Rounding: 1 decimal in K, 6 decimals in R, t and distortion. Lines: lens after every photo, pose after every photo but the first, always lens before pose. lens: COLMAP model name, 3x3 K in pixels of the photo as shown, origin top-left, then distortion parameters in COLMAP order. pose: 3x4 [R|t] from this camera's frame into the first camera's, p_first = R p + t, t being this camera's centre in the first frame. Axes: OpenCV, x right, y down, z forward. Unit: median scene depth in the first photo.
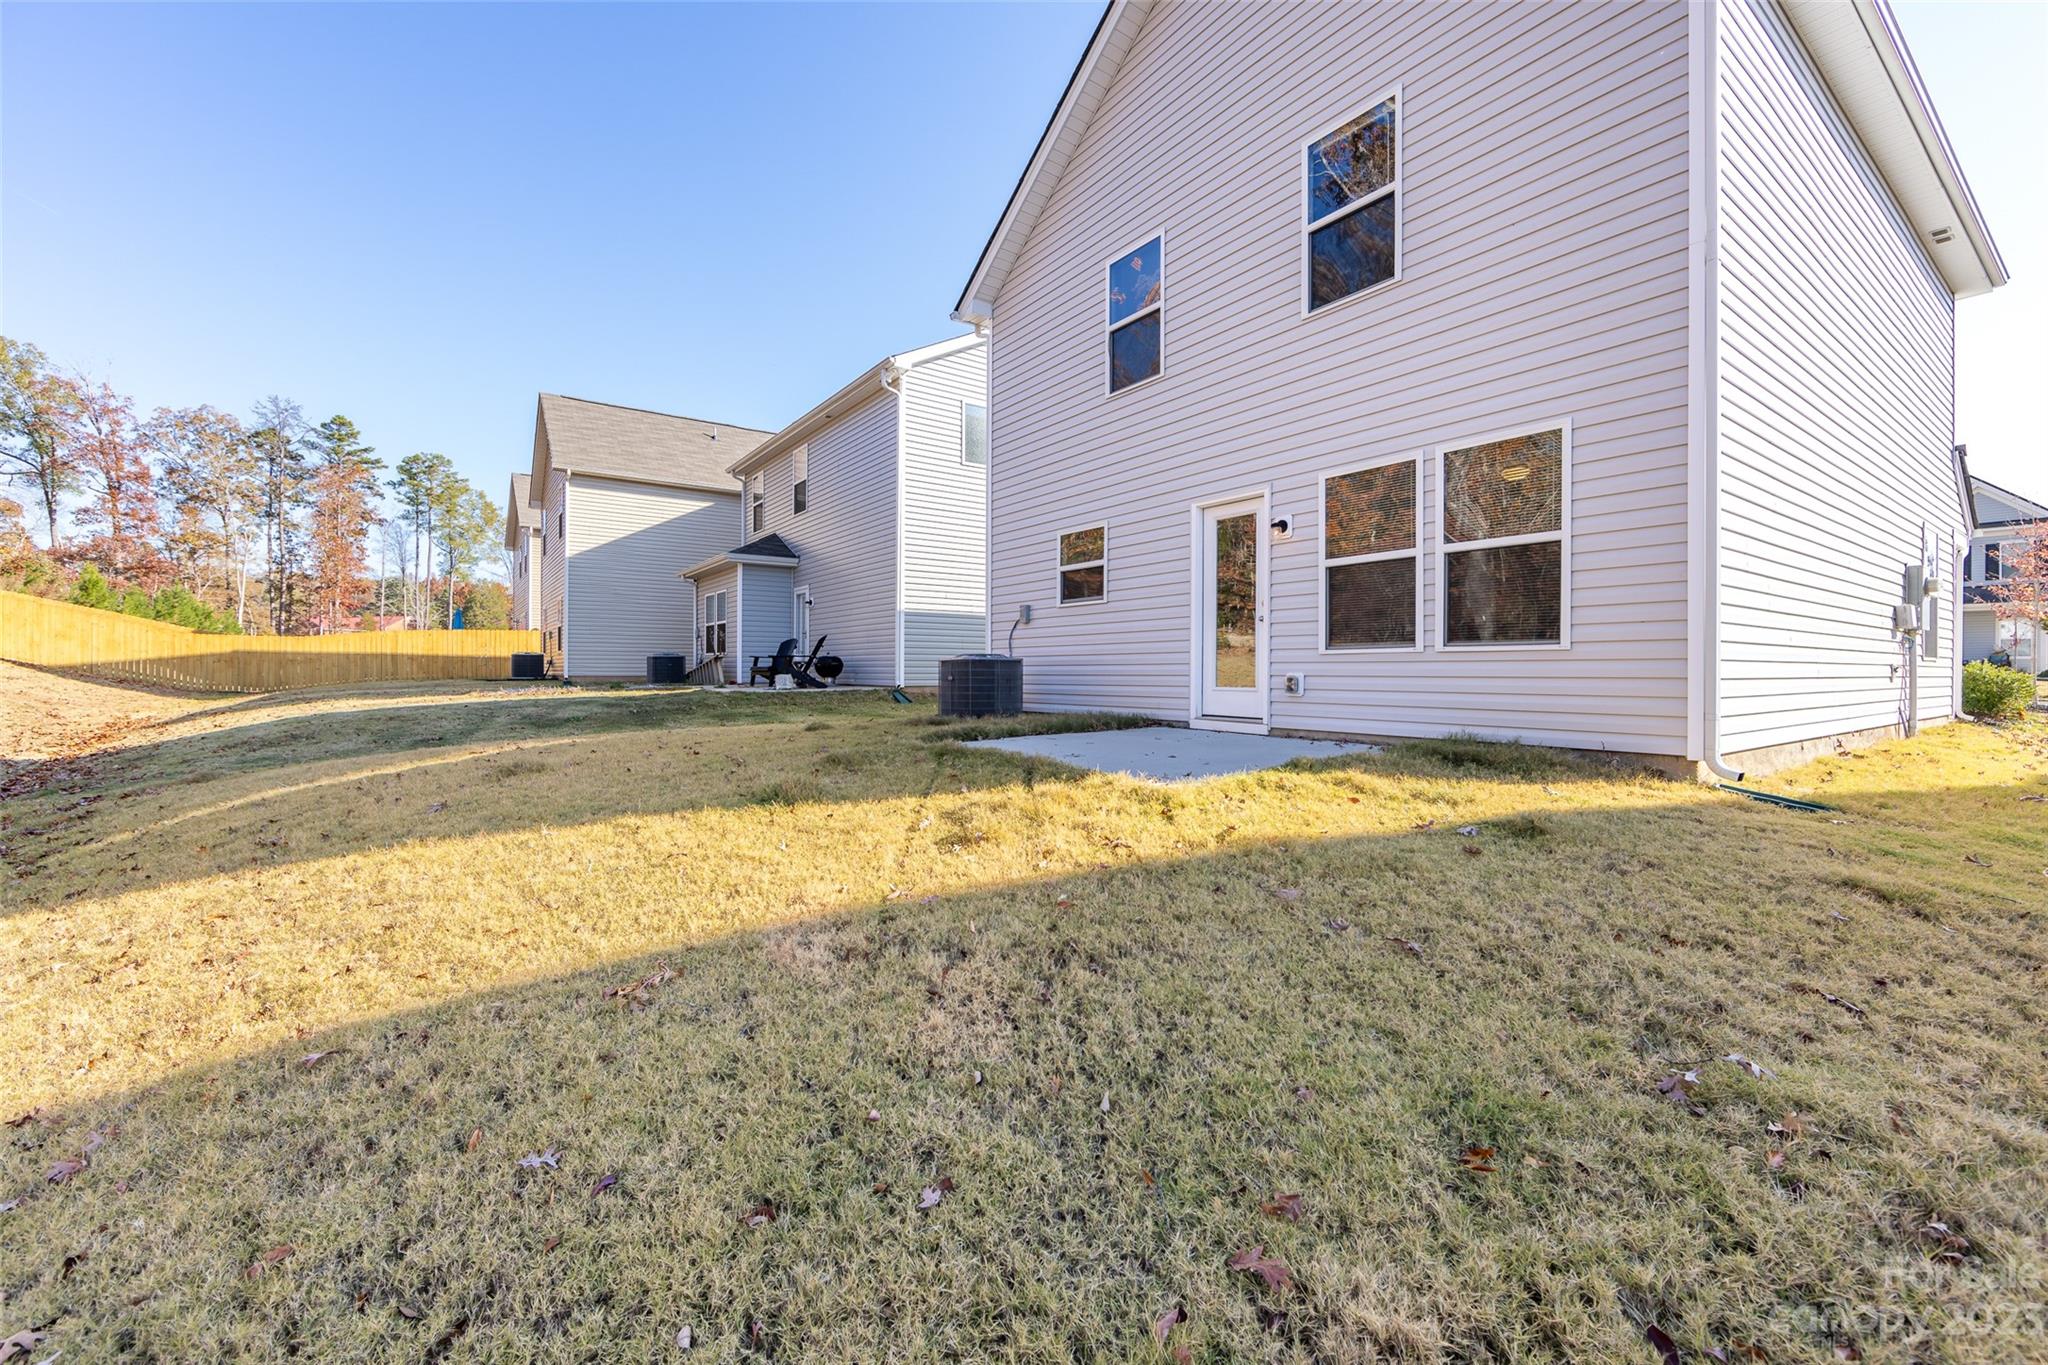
lens RADIAL K [[845.0, 0, 1031.4], [0, 845.0, 669.8], [0, 0, 1]] dist [-0.001569, -0.000100]
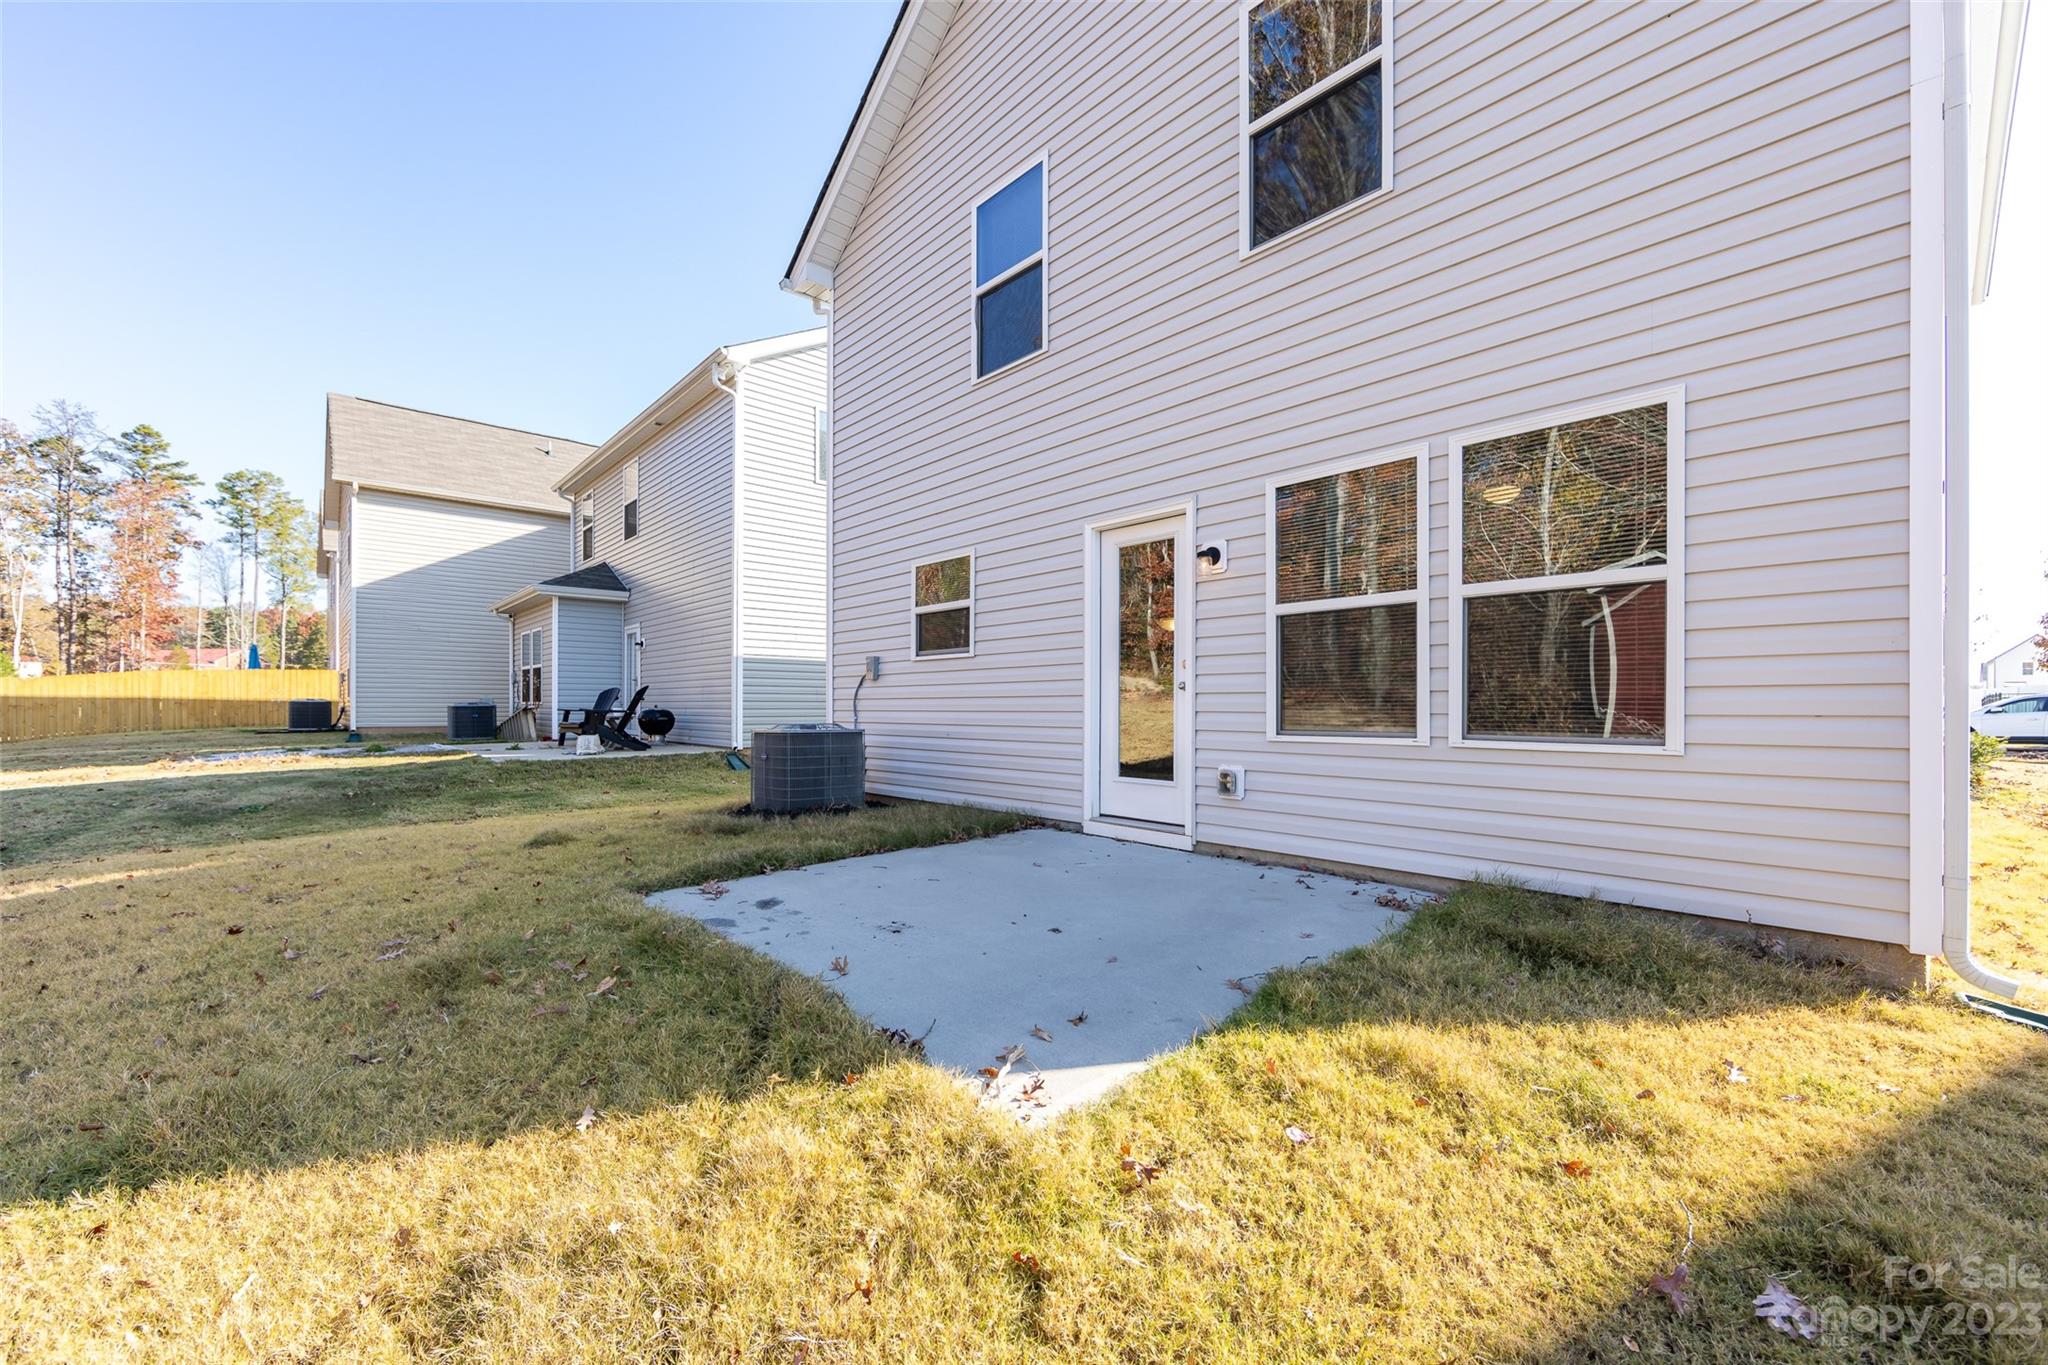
lens RADIAL K [[819.5, 0, 1024.0], [0, 819.5, 703.2], [0, 0, 1]] dist [-0.000007, 0.000297]
pose [[0.993417, -0.002346, 0.114528, 0.041001], [0.002347, 0.999997, 0.000119, -0.031261], [-0.114528, 0.000151, 0.993420, 0.222125]]
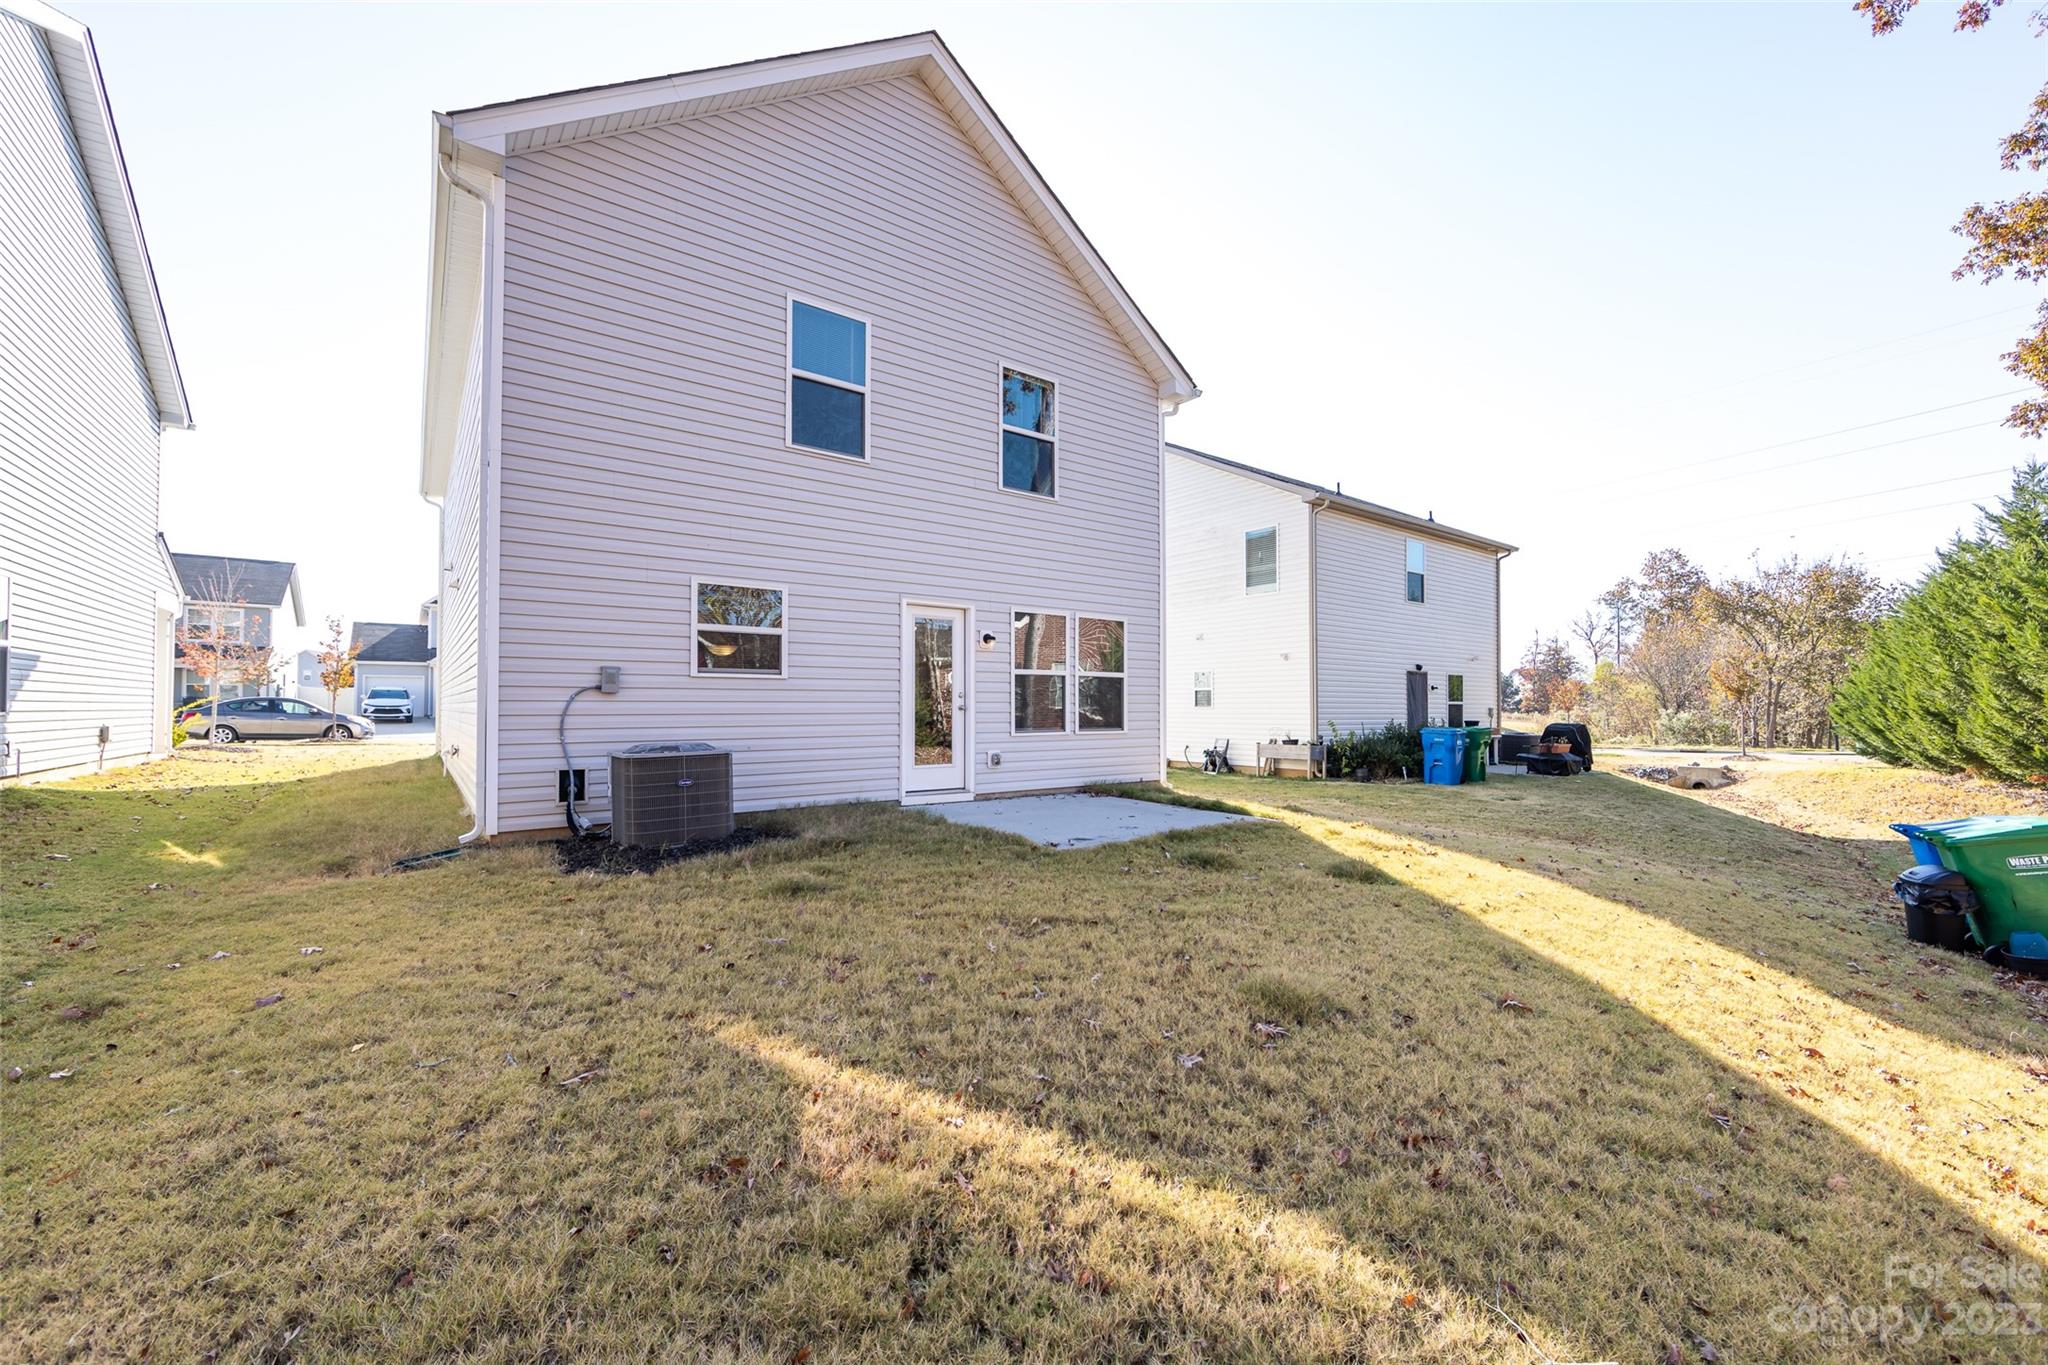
lens RADIAL K [[810.6, 0, 1024.0], [0, 810.6, 682.5], [0, 0, 1]] dist [-0.001470, -0.000333]
pose [[-0.033086, 0.023024, 0.999187, -0.622621], [-0.008718, 0.999690, -0.023324, -0.047625], [-0.999414, -0.009482, -0.032875, 0.640688]]
